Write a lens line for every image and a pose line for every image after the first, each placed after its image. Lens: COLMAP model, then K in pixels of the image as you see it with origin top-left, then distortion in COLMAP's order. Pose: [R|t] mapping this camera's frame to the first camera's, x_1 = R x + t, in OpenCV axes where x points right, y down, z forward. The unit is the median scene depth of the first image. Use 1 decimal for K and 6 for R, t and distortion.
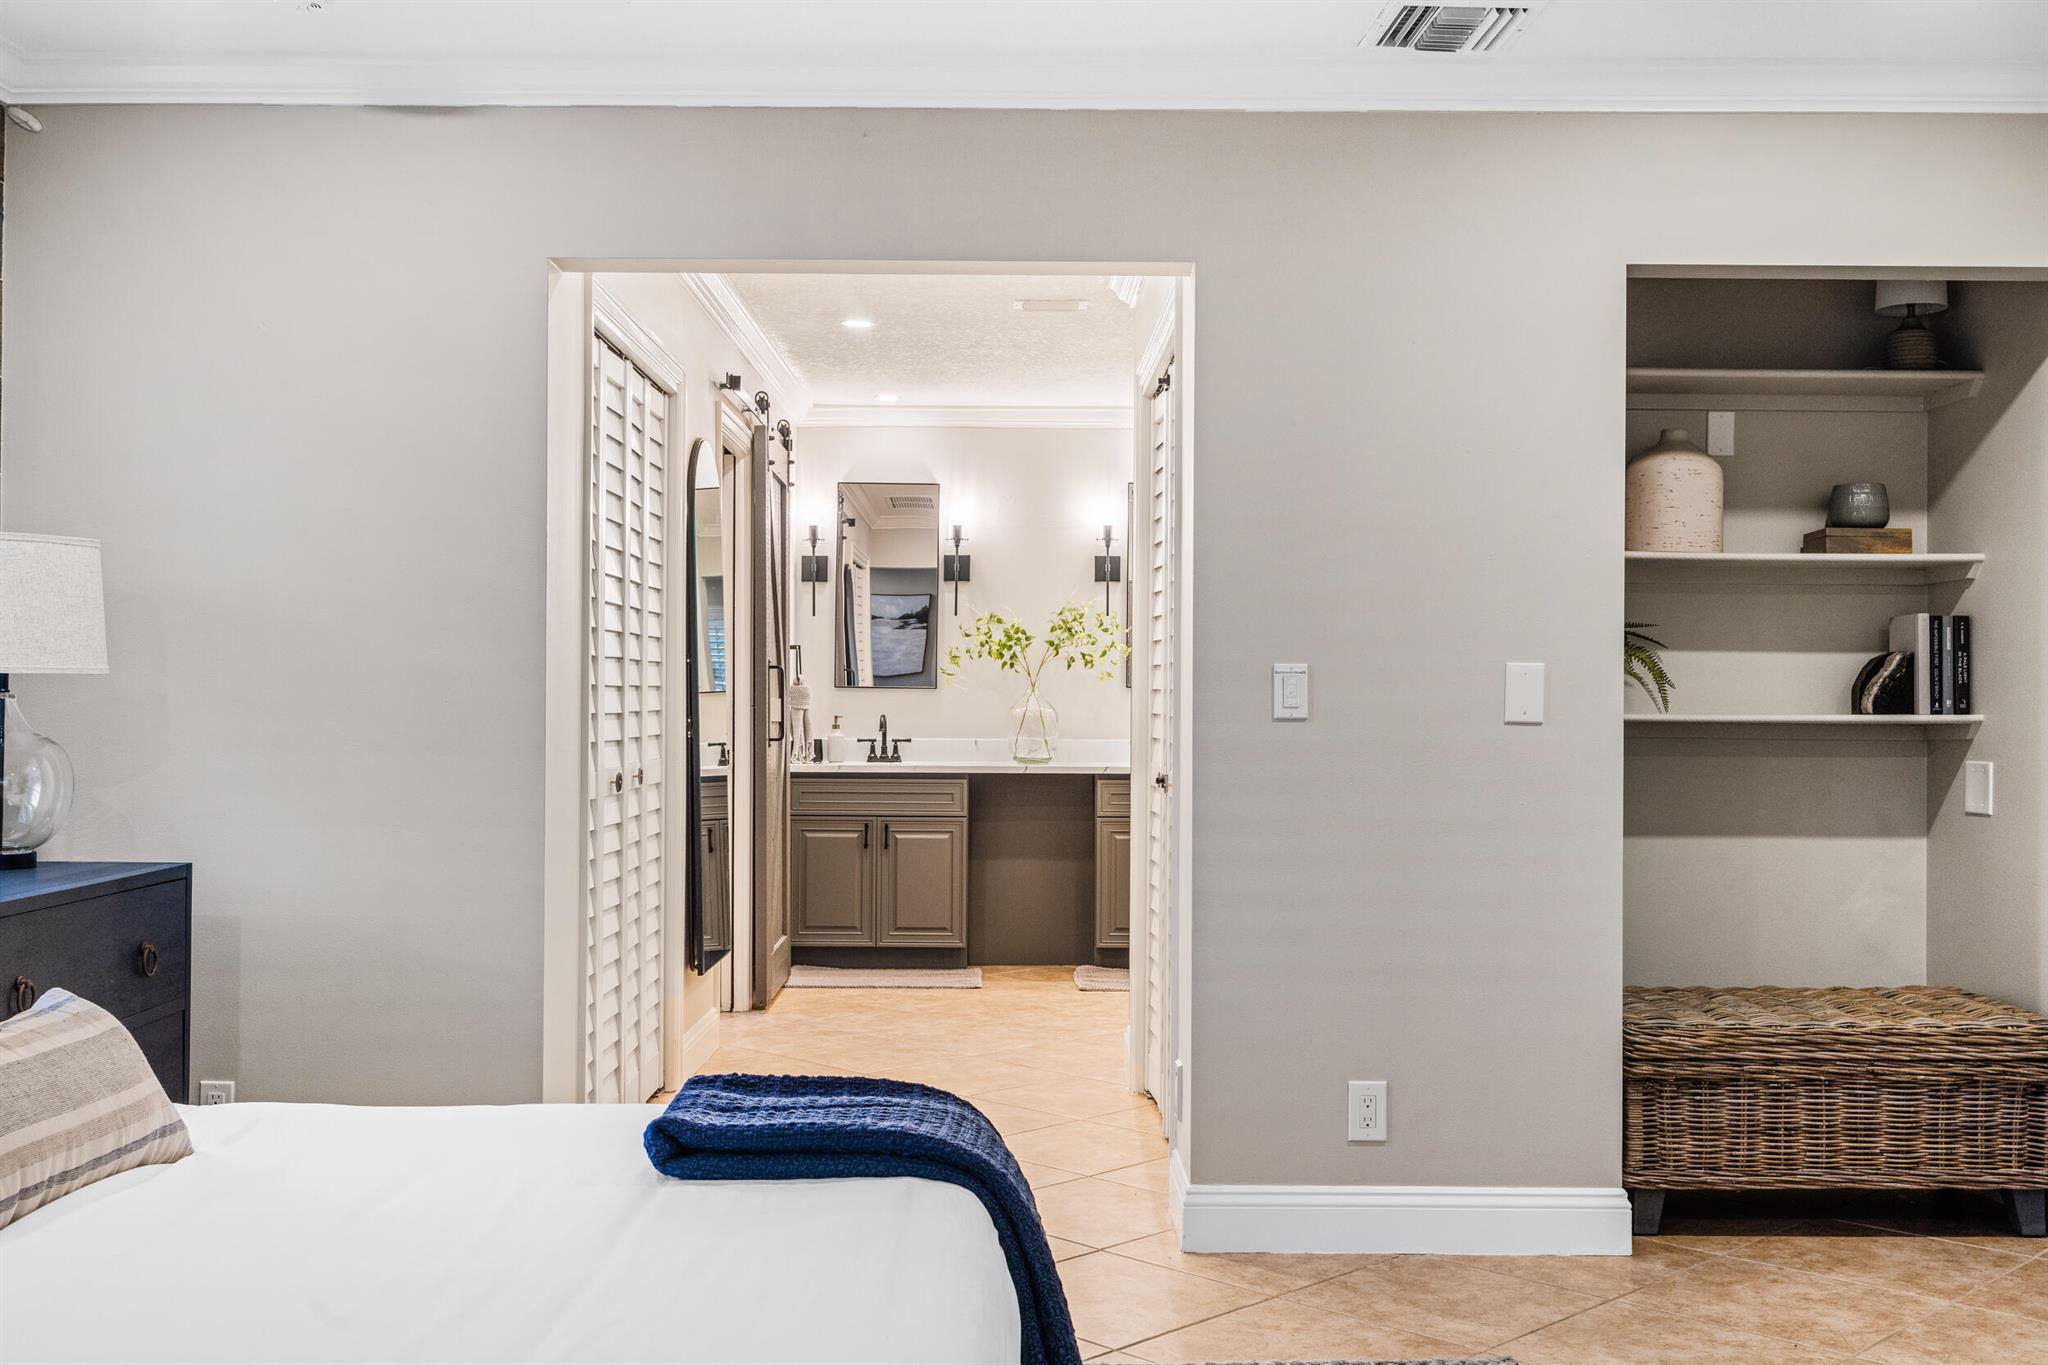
lens RADIAL K [[2018.4, 0, 1024.0], [0, 2018.4, 682.5], [0, 0, 1]] dist [0.012829, 0.004945]
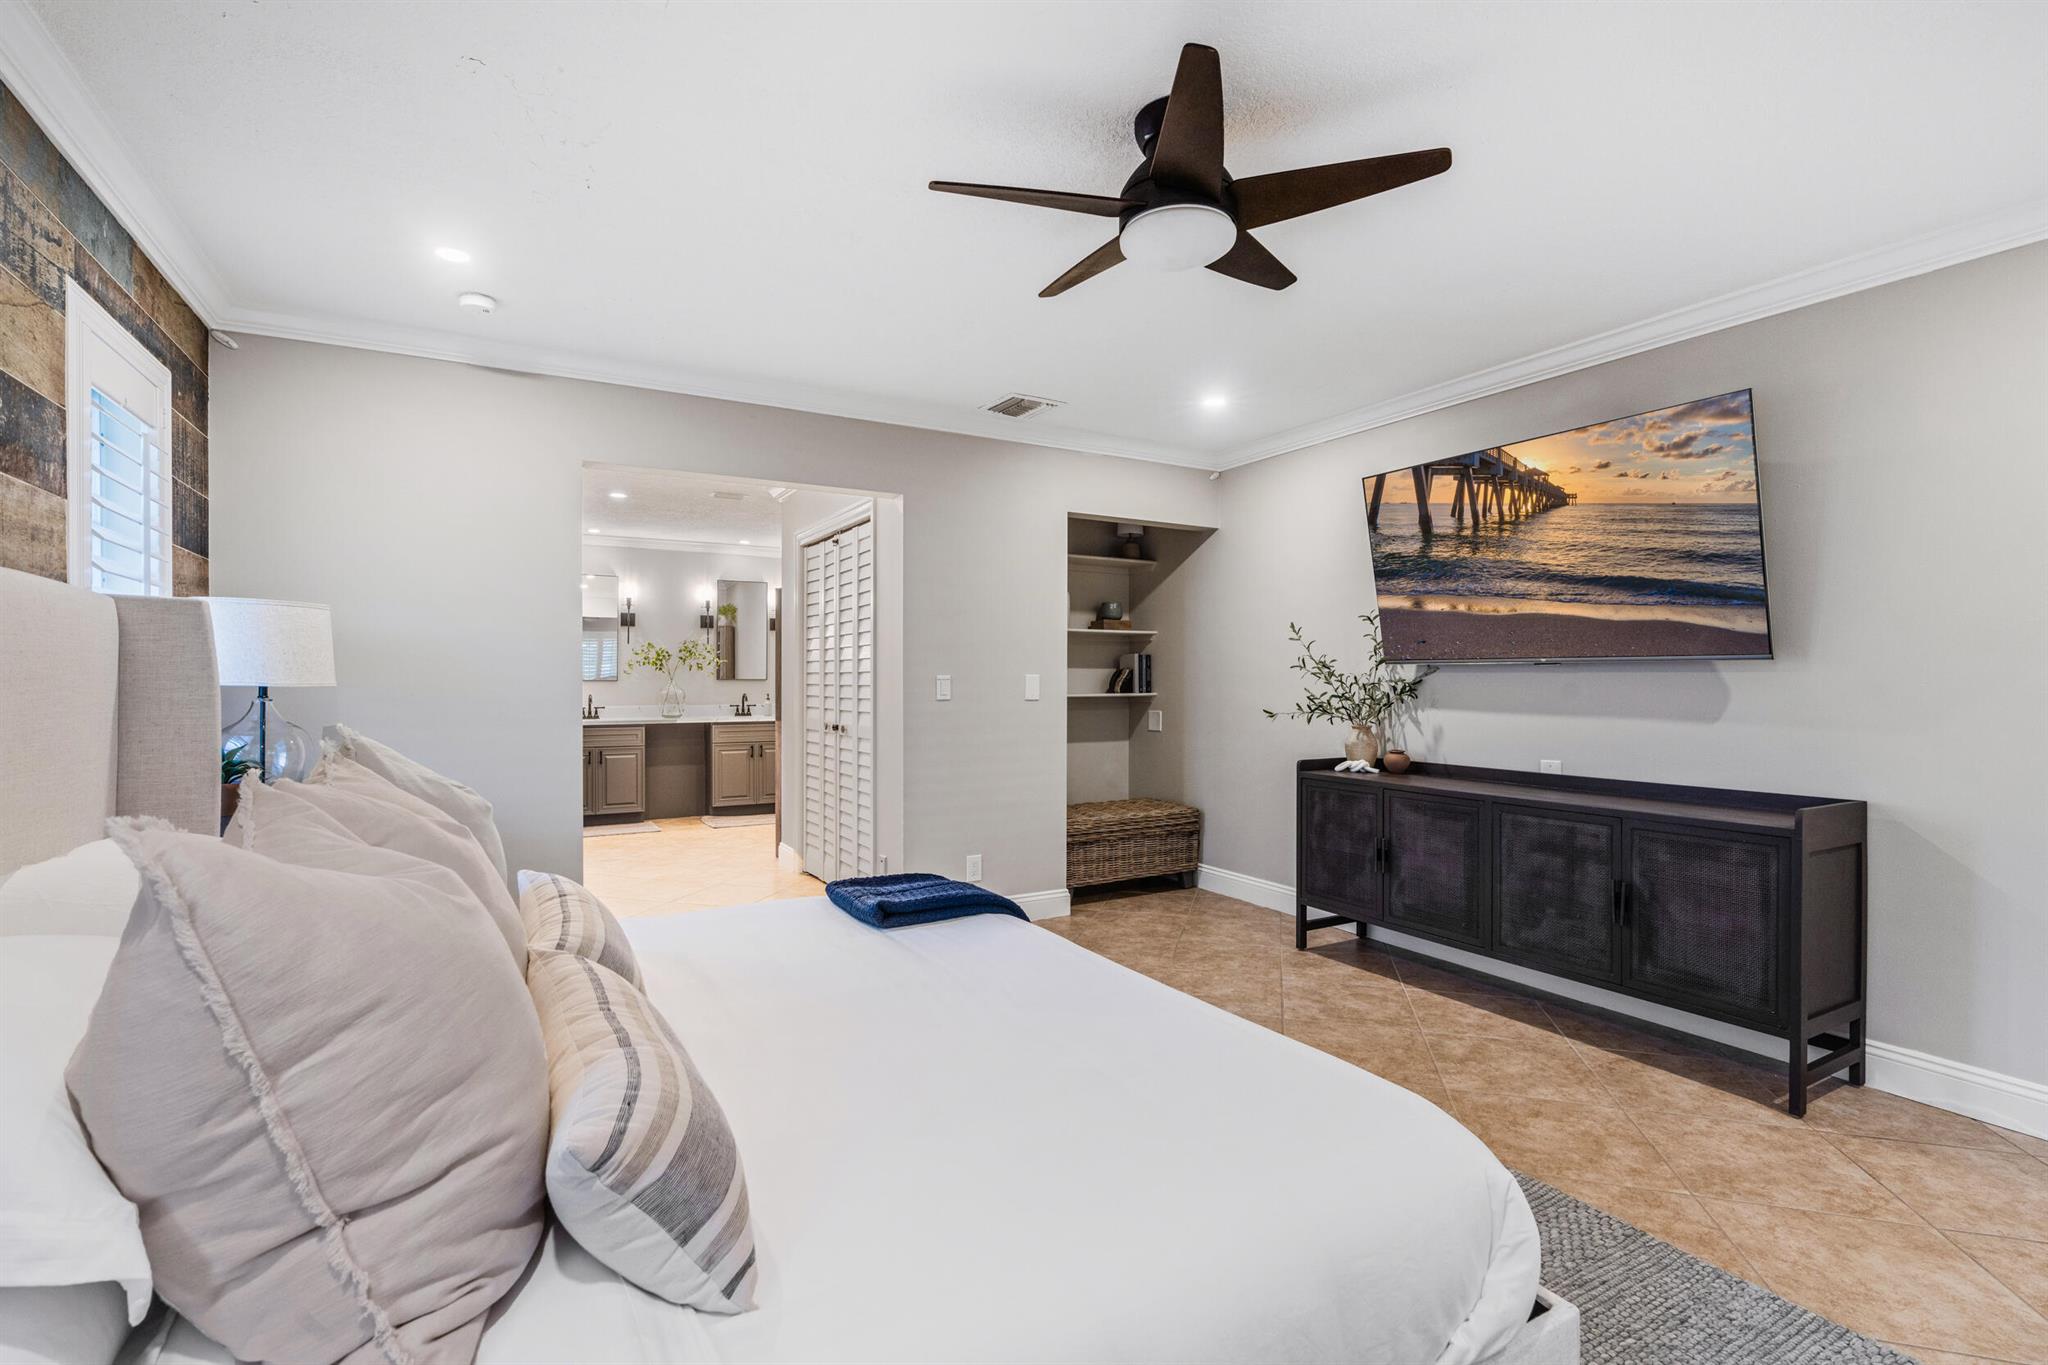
lens RADIAL K [[933.0, 0, 1015.2], [0, 933.0, 687.5], [0, 0, 1]] dist [-0.004360, 0.000084]
pose [[0.871308, -0.009608, 0.490643, -0.274052], [0.000278, 0.999818, 0.019085, -0.014135], [-0.490737, -0.016492, 0.871151, 0.039763]]
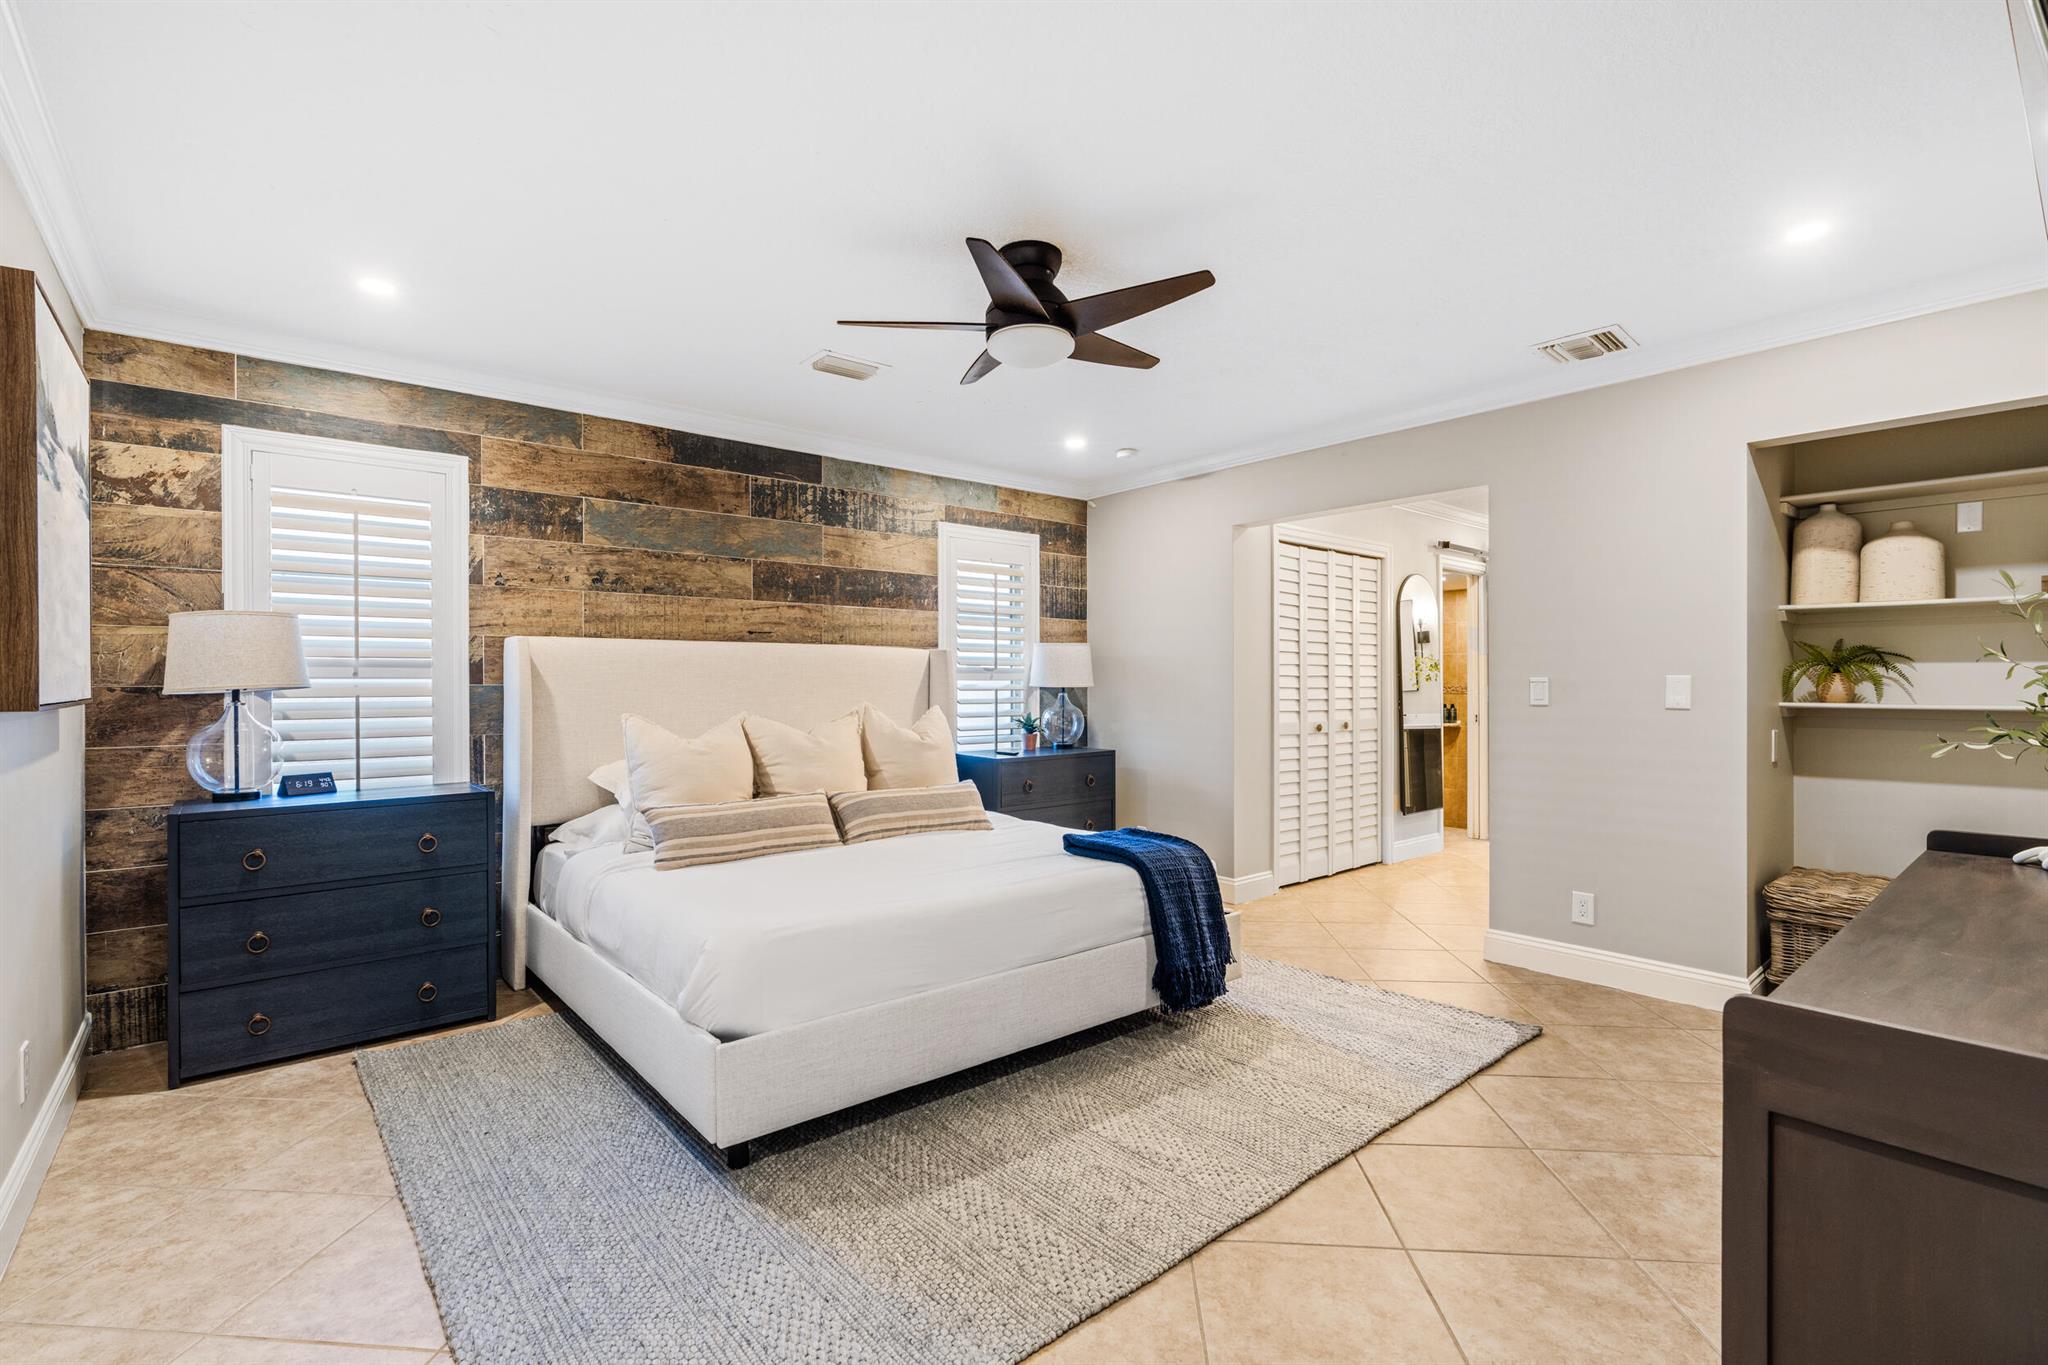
lens RADIAL K [[933.0, 0, 1015.2], [0, 933.0, 687.5], [0, 0, 1]] dist [-0.004360, 0.000084]
pose [[0.633991, -0.003470, -0.773333, 0.452024], [0.010796, 0.999932, 0.004364, -0.008028], [0.773265, -0.011115, 0.633985, 0.013624]]
